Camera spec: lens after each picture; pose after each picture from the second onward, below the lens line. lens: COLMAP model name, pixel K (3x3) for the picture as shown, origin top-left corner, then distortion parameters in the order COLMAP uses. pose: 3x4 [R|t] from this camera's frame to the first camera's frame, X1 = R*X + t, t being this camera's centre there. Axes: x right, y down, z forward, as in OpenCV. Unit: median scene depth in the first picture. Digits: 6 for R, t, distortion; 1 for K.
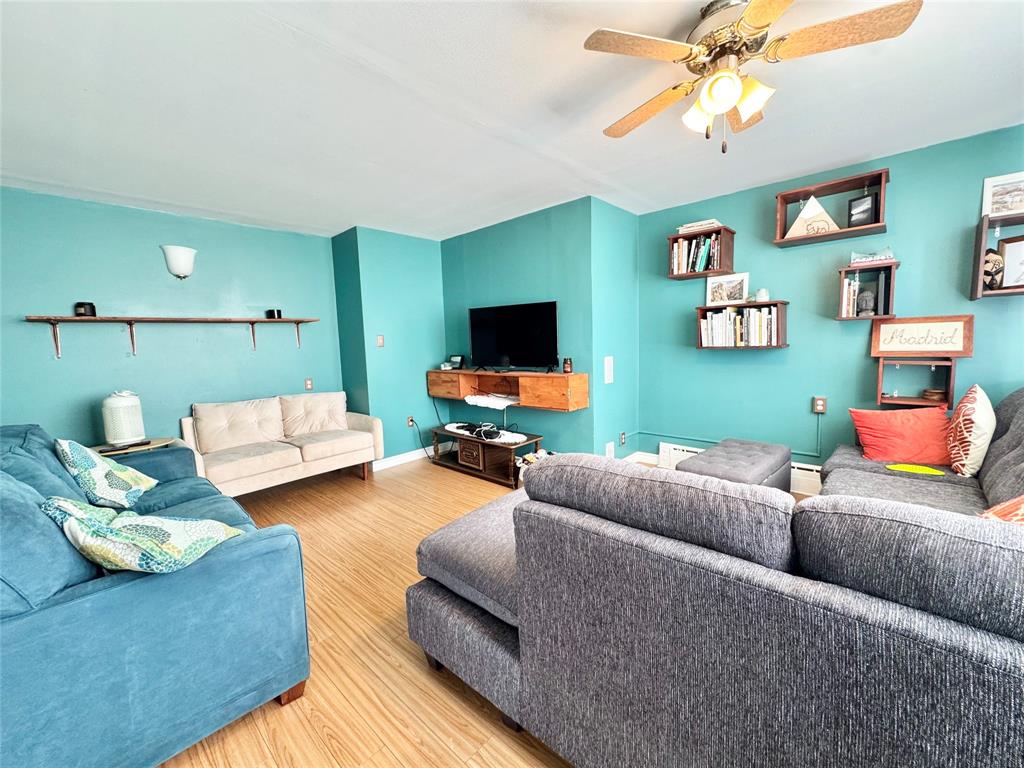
lens RADIAL K [[408.5, 0, 511.4], [0, 408.5, 382.9], [0, 0, 1]] dist [-0.003777, 0.000509]
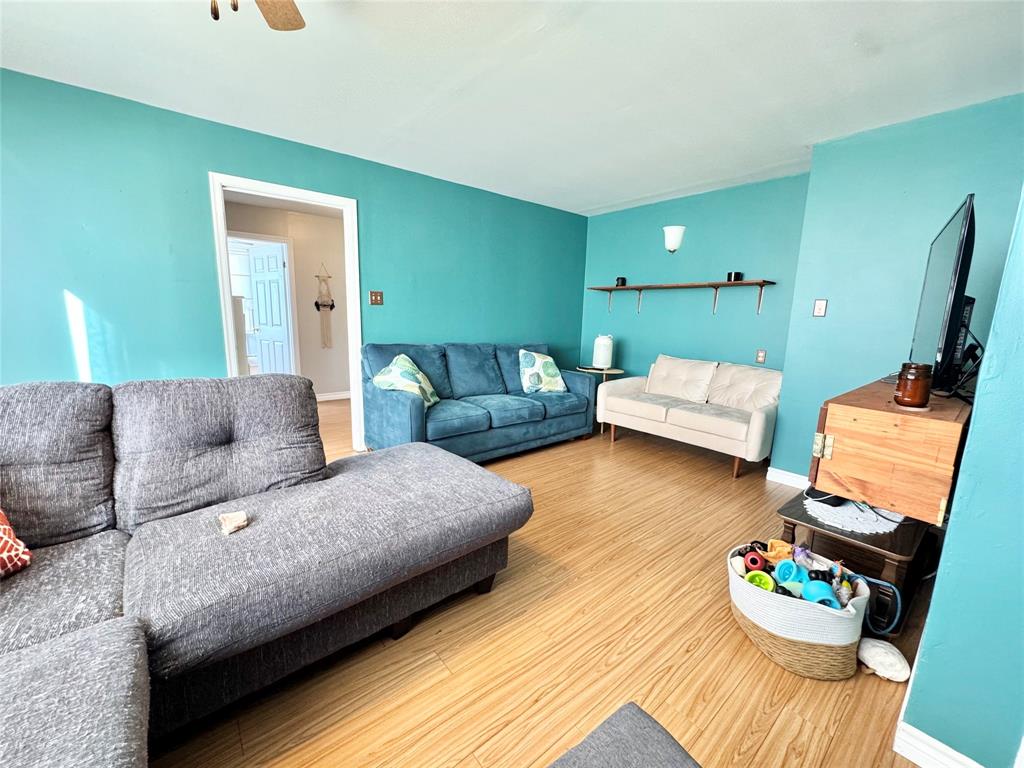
lens RADIAL K [[408.5, 0, 511.4], [0, 408.5, 382.9], [0, 0, 1]] dist [-0.003777, 0.000509]
pose [[-0.158134, 0.212115, -0.964365, 0.560079], [-0.112349, 0.966447, 0.230995, -0.104475], [0.981005, 0.144874, -0.128998, 0.733829]]
